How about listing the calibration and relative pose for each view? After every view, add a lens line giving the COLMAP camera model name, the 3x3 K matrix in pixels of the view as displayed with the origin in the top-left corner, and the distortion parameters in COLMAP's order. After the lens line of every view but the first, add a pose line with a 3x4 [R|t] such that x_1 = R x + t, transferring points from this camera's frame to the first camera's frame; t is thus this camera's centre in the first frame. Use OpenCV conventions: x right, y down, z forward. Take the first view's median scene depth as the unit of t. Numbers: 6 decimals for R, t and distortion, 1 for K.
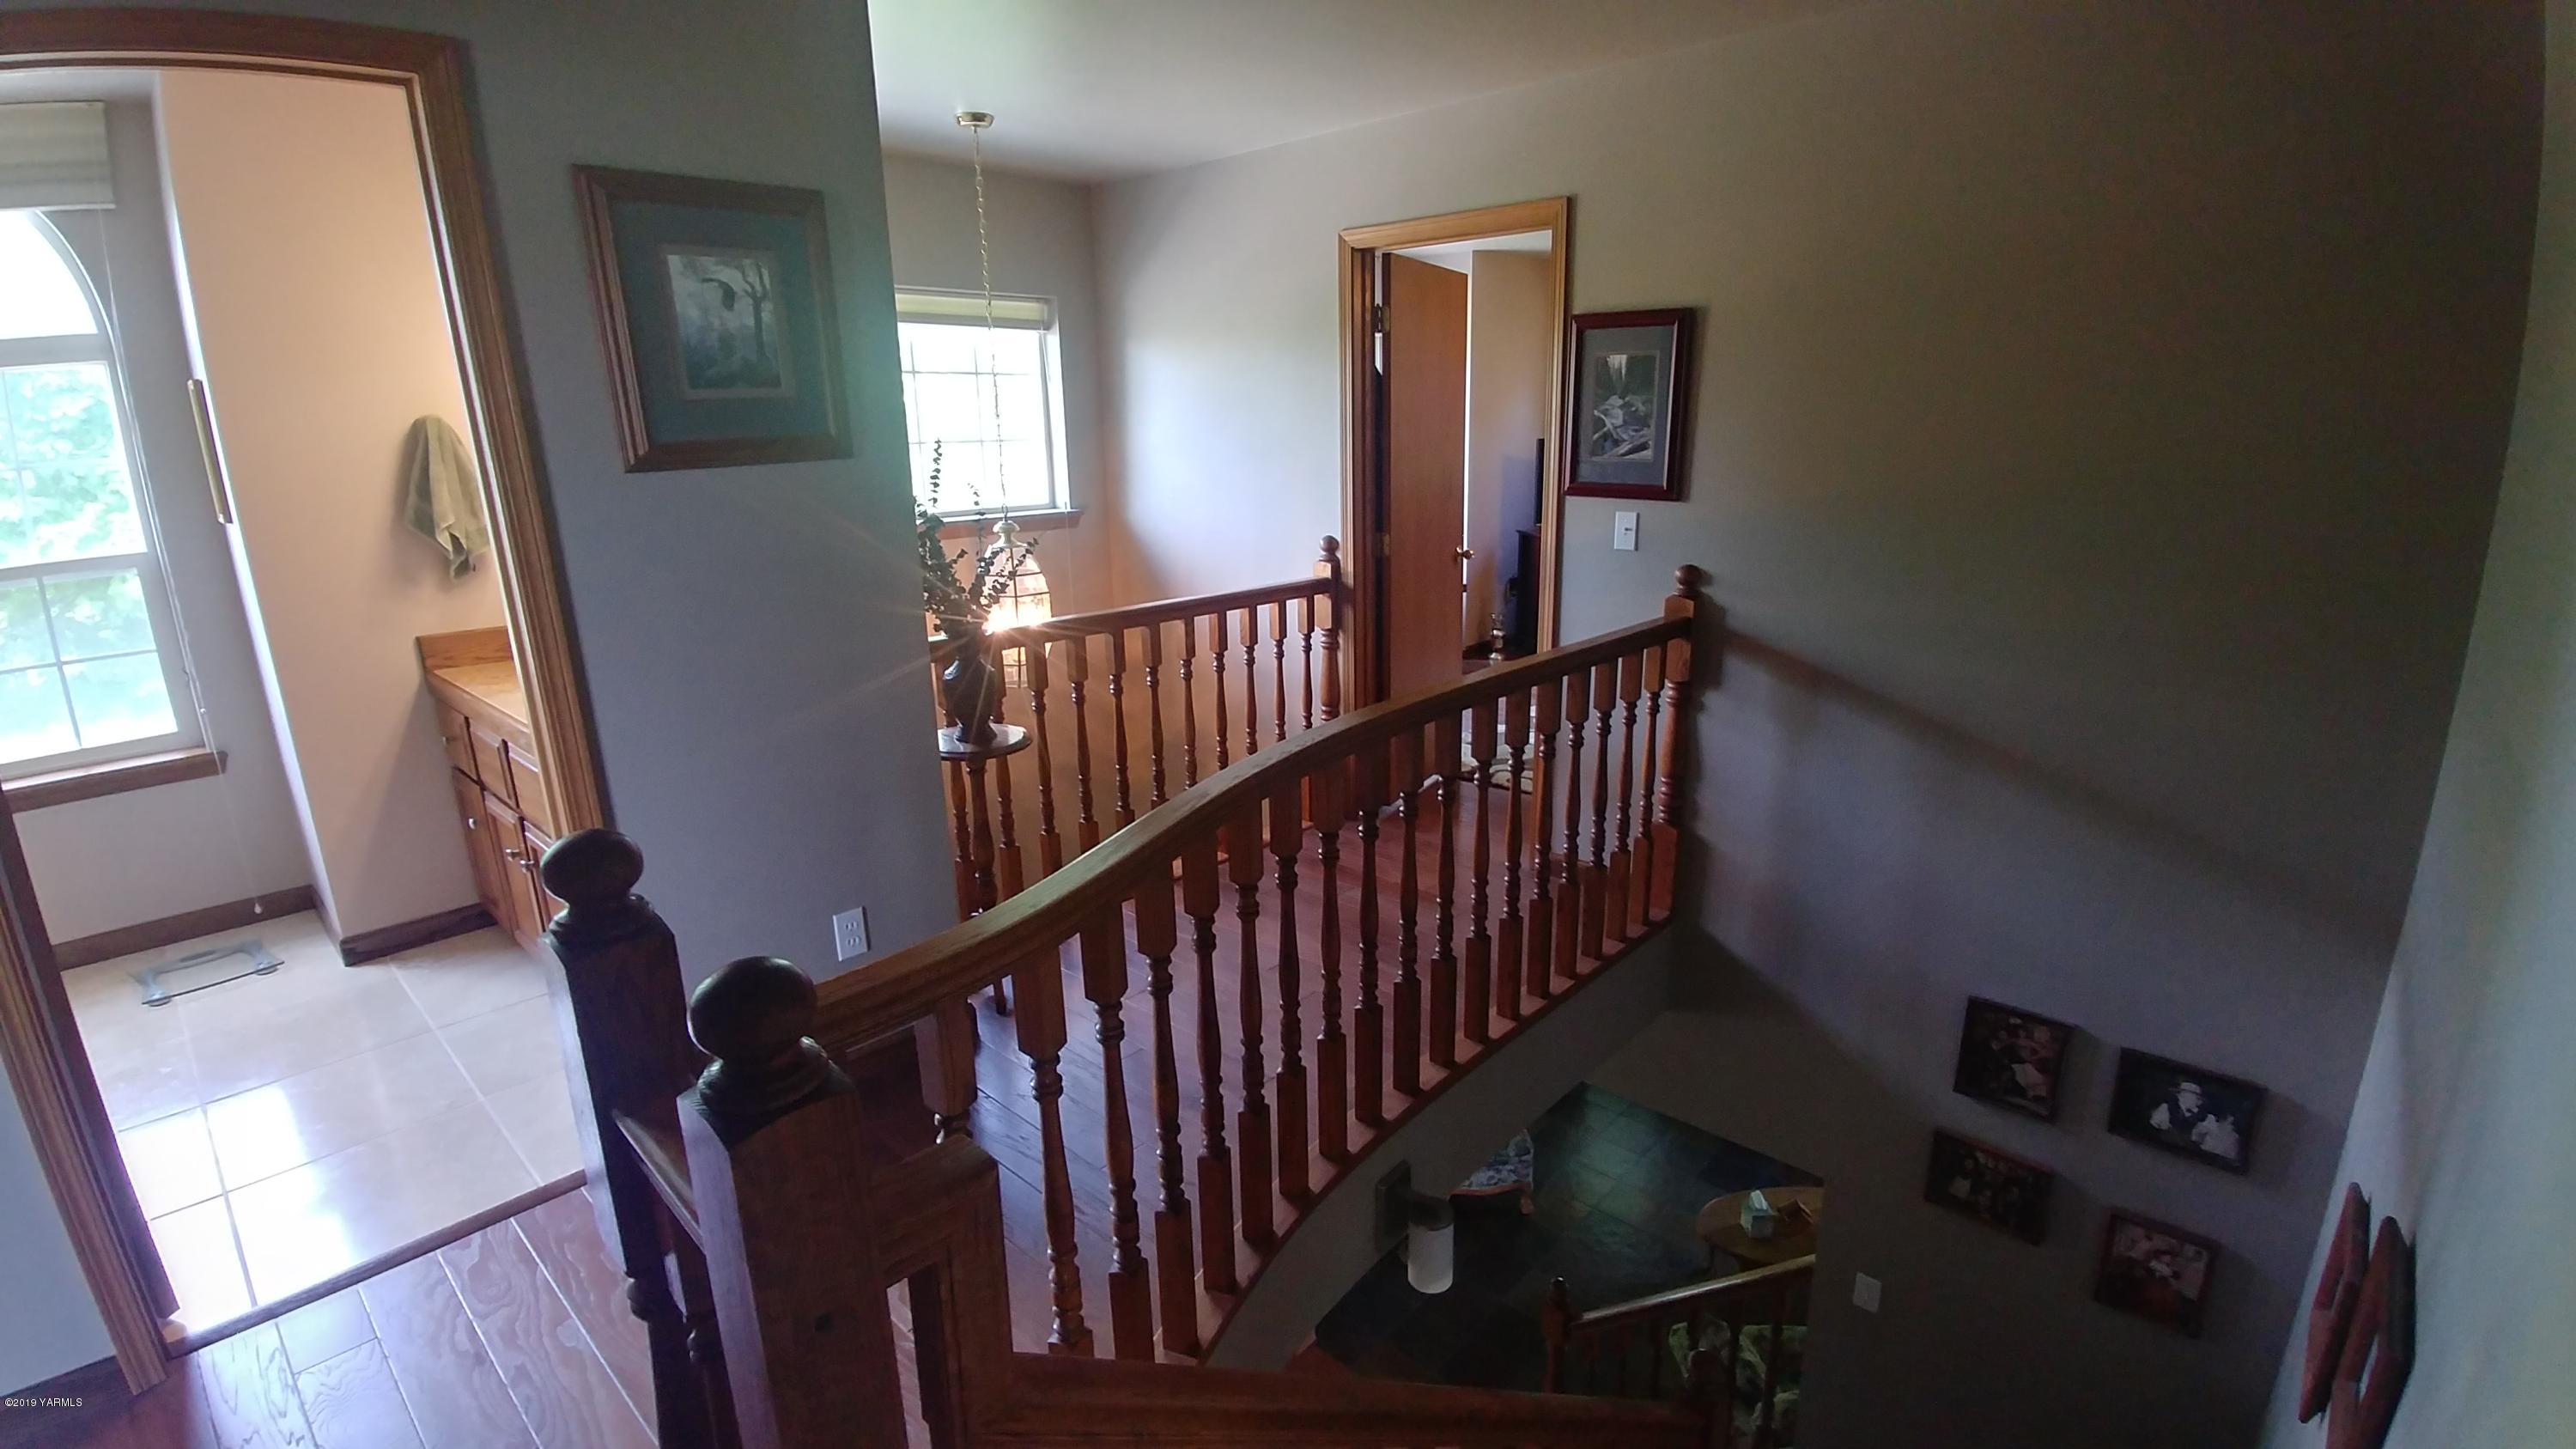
lens RADIAL K [[1160.0, 0, 1288.0], [0, 1160.0, 724.5], [0, 0, 1]] dist [0.030661, -0.046201]
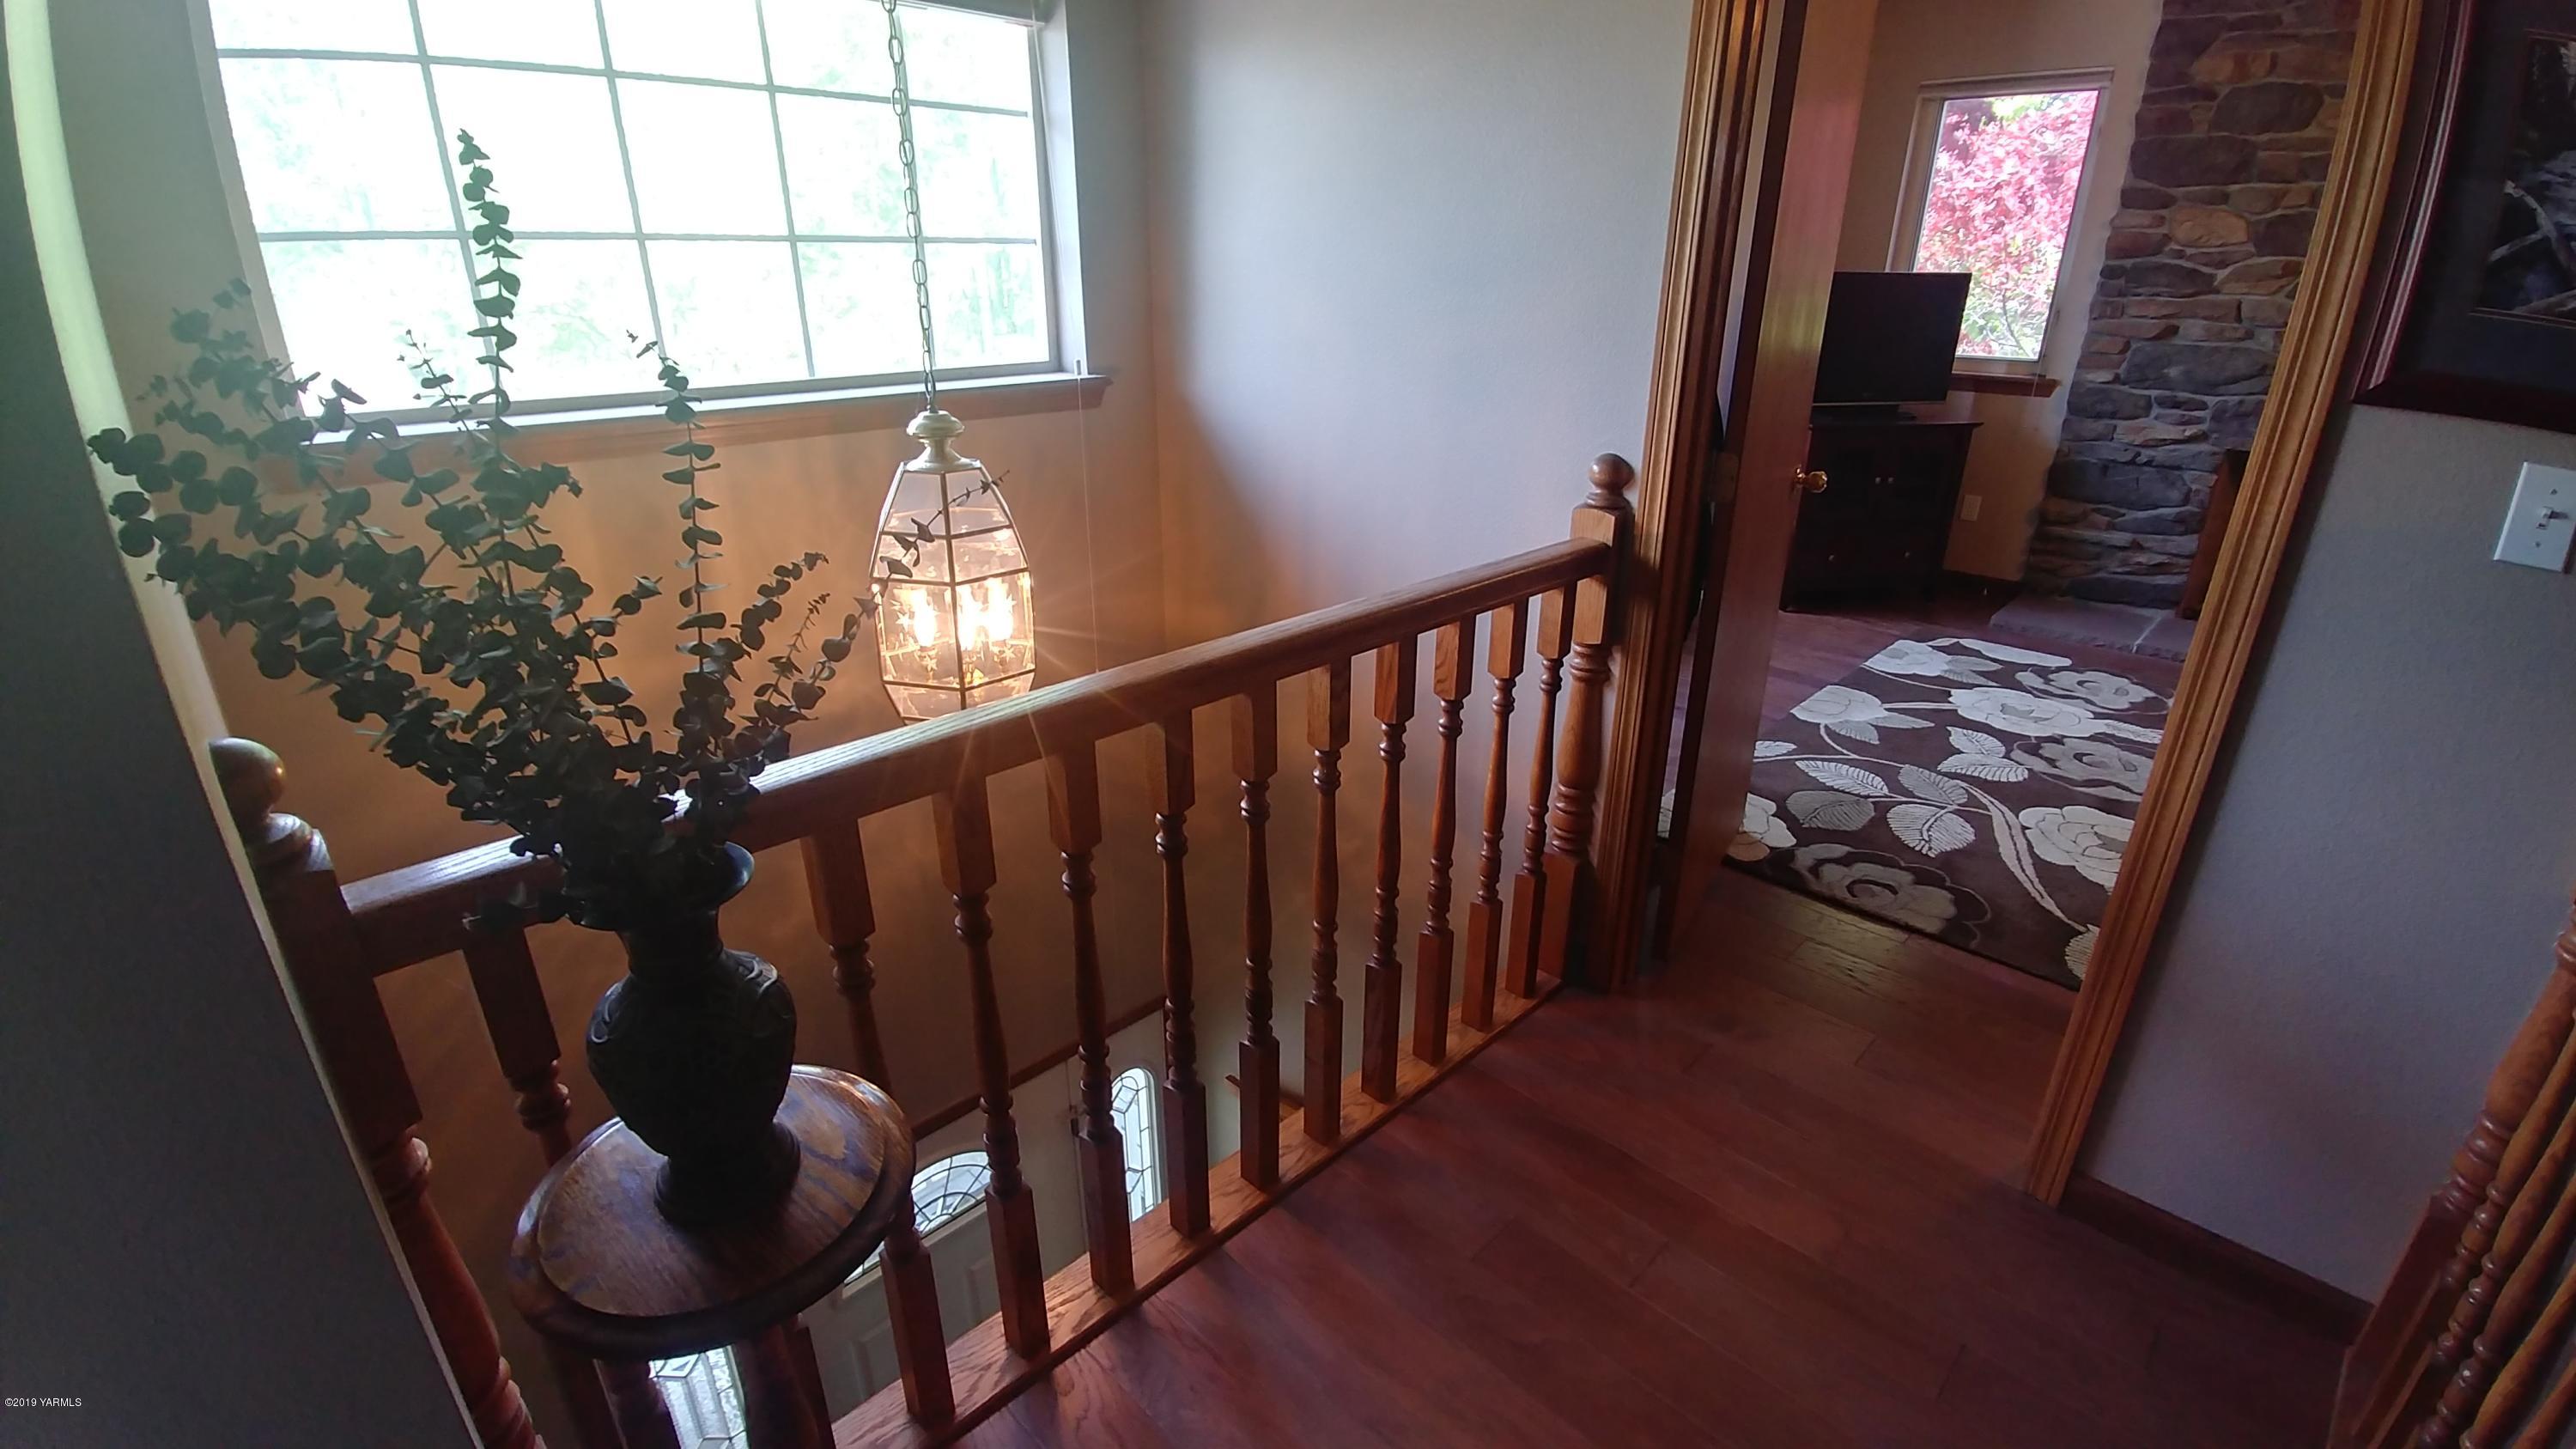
lens RADIAL K [[1163.2, 0, 1302.3], [0, 1163.2, 747.8], [0, 0, 1]] dist [0.059451, -0.060545]
pose [[0.999154, 0.033838, -0.023377, -0.089128], [-0.030153, 0.989244, 0.143136, -0.123632], [0.027969, -0.142310, 0.989427, 0.570705]]
